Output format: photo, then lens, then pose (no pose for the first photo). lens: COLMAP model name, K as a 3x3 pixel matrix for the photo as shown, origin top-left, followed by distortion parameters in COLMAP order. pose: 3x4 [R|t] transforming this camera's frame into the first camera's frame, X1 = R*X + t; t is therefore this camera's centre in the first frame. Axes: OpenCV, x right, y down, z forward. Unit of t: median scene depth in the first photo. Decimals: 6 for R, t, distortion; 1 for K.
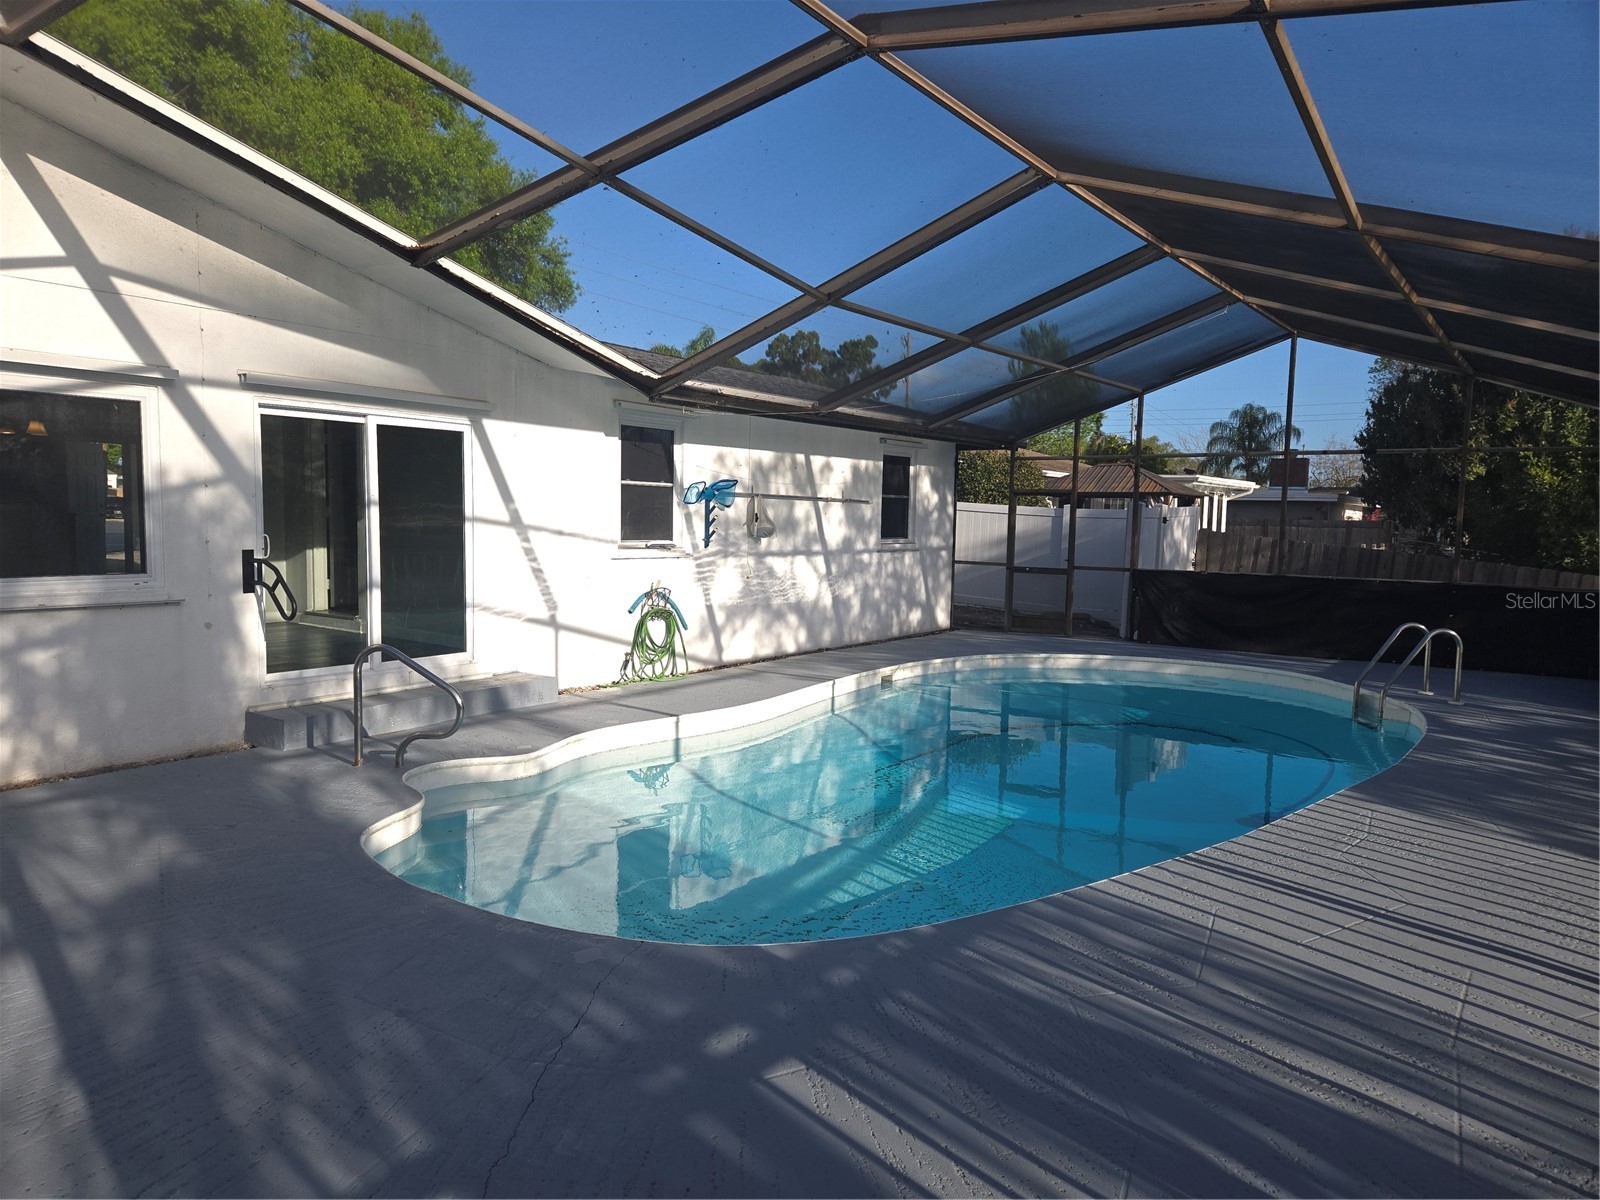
lens RADIAL K [[1068.5, 0, 791.6], [0, 1068.5, 608.7], [0, 0, 1]] dist [0.078175, -0.062825]
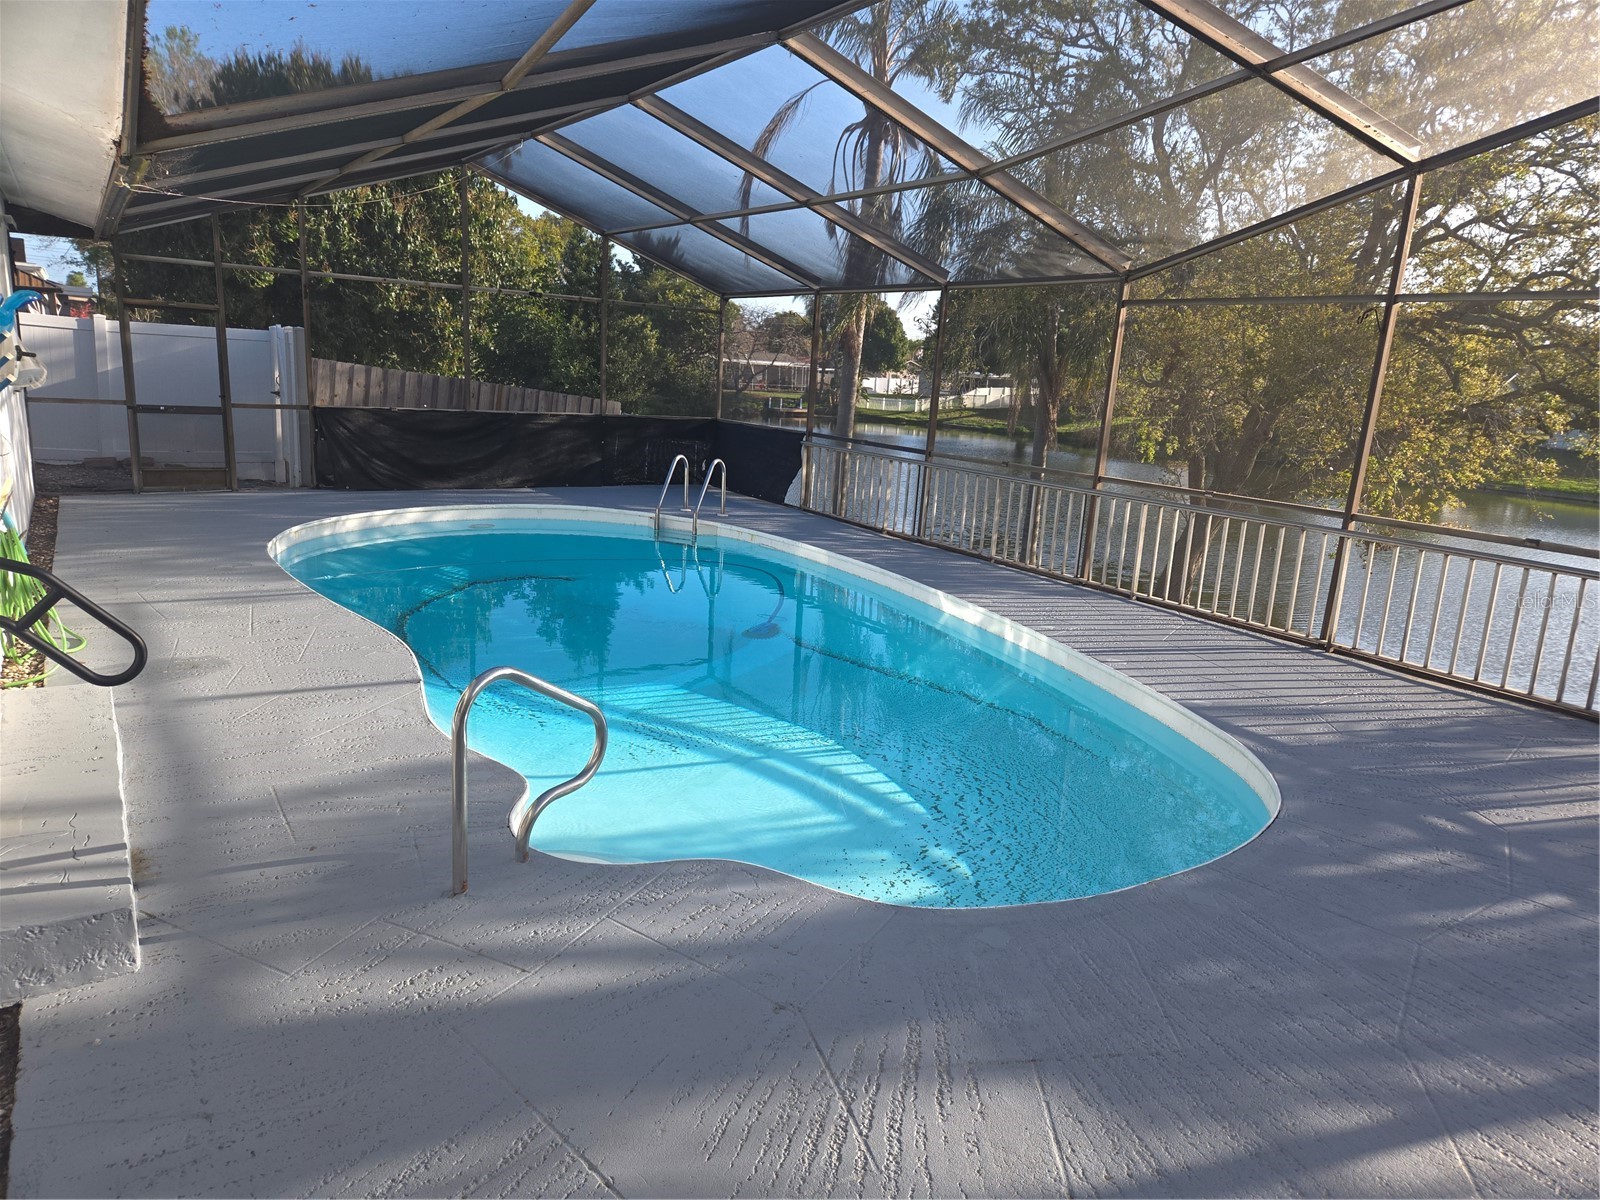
lens RADIAL K [[1108.3, 0, 792.3], [0, 1108.3, 608.0], [0, 0, 1]] dist [0.013576, 0.002370]
pose [[0.345750, -0.205068, 0.915644, -0.603308], [0.028178, 0.977656, 0.208316, -0.079966], [-0.937904, -0.046225, 0.343802, 0.476997]]
